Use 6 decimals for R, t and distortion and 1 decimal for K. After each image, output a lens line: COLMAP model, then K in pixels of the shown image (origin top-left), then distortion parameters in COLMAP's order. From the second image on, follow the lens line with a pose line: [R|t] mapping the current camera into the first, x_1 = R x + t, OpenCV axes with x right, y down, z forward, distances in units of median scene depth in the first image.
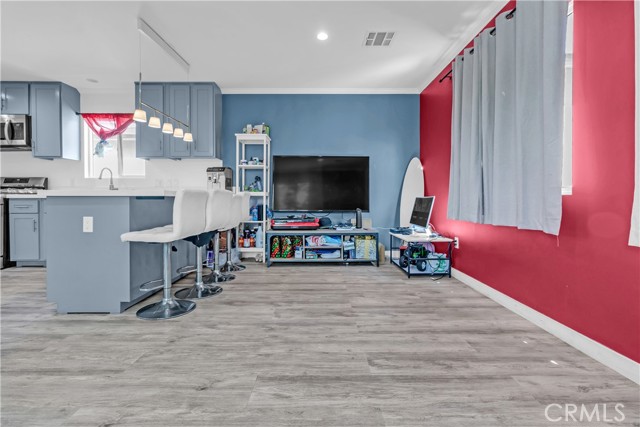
lens RADIAL K [[298.4, 0, 326.4], [0, 298.4, 205.3], [0, 0, 1]] dist [-0.000708, 0.000060]
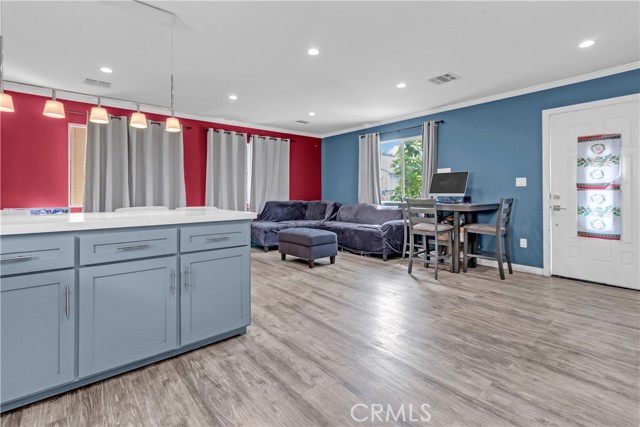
lens RADIAL K [[300.8, 0, 315.8], [0, 300.8, 191.1], [0, 0, 1]] dist [0.007467, -0.000727]
pose [[-0.625284, 0.008498, 0.780351, -1.908064], [0.018253, 0.999826, 0.003737, -0.124668], [-0.780184, 0.016581, -0.625331, 1.488383]]
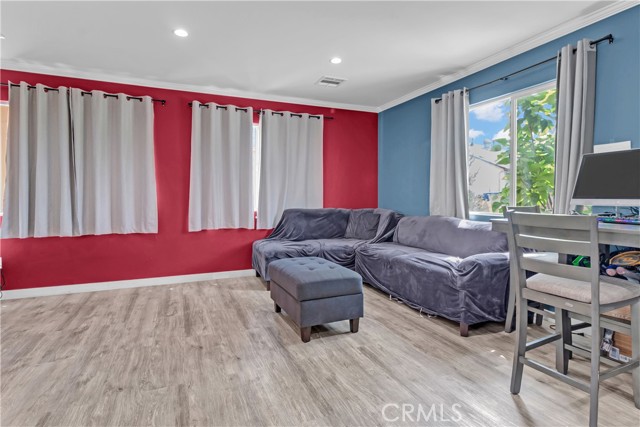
lens RADIAL K [[333.8, 0, 317.8], [0, 333.8, 201.9], [0, 0, 1]] dist [0.005168, 0.000260]
pose [[-0.384941, -0.013263, 0.922846, -1.410940], [0.017912, 0.999601, 0.021837, -0.114020], [-0.922767, 0.024936, -0.384550, 0.675446]]
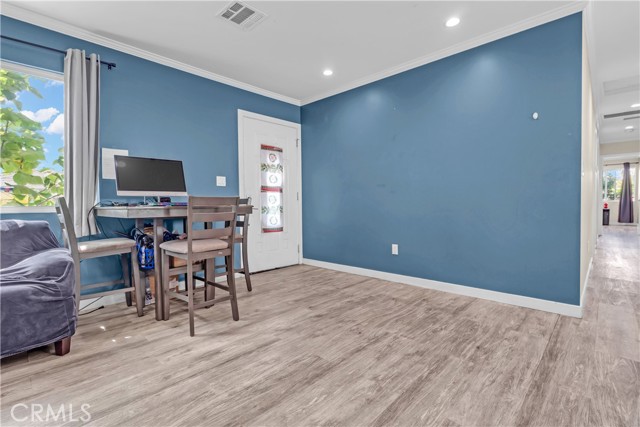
lens RADIAL K [[300.8, 0, 323.1], [0, 300.8, 210.8], [0, 0, 1]] dist [0.007467, -0.000727]
pose [[-0.694689, 0.027113, -0.718799, -0.435706], [-0.002048, 0.999211, 0.039669, -0.054855], [0.719307, 0.029030, -0.694085, 0.886933]]
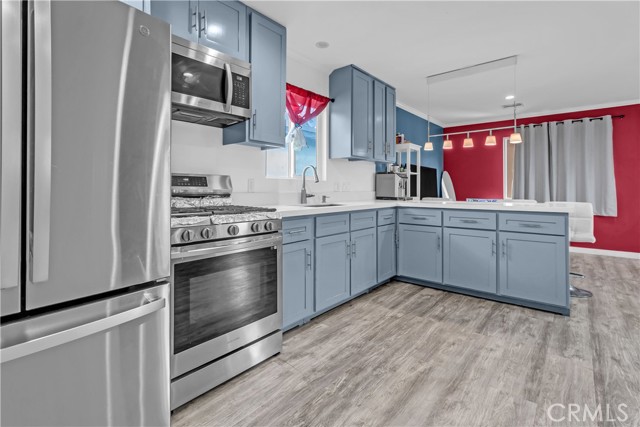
lens RADIAL K [[300.8, 0, 327.9], [0, 300.8, 186.5], [0, 0, 1]] dist [0.007467, -0.000727]
pose [[0.644345, 0.008455, 0.764688, -2.429392], [0.012909, 0.999676, -0.021931, -0.116337], [-0.764626, 0.024002, 0.644027, 0.975354]]
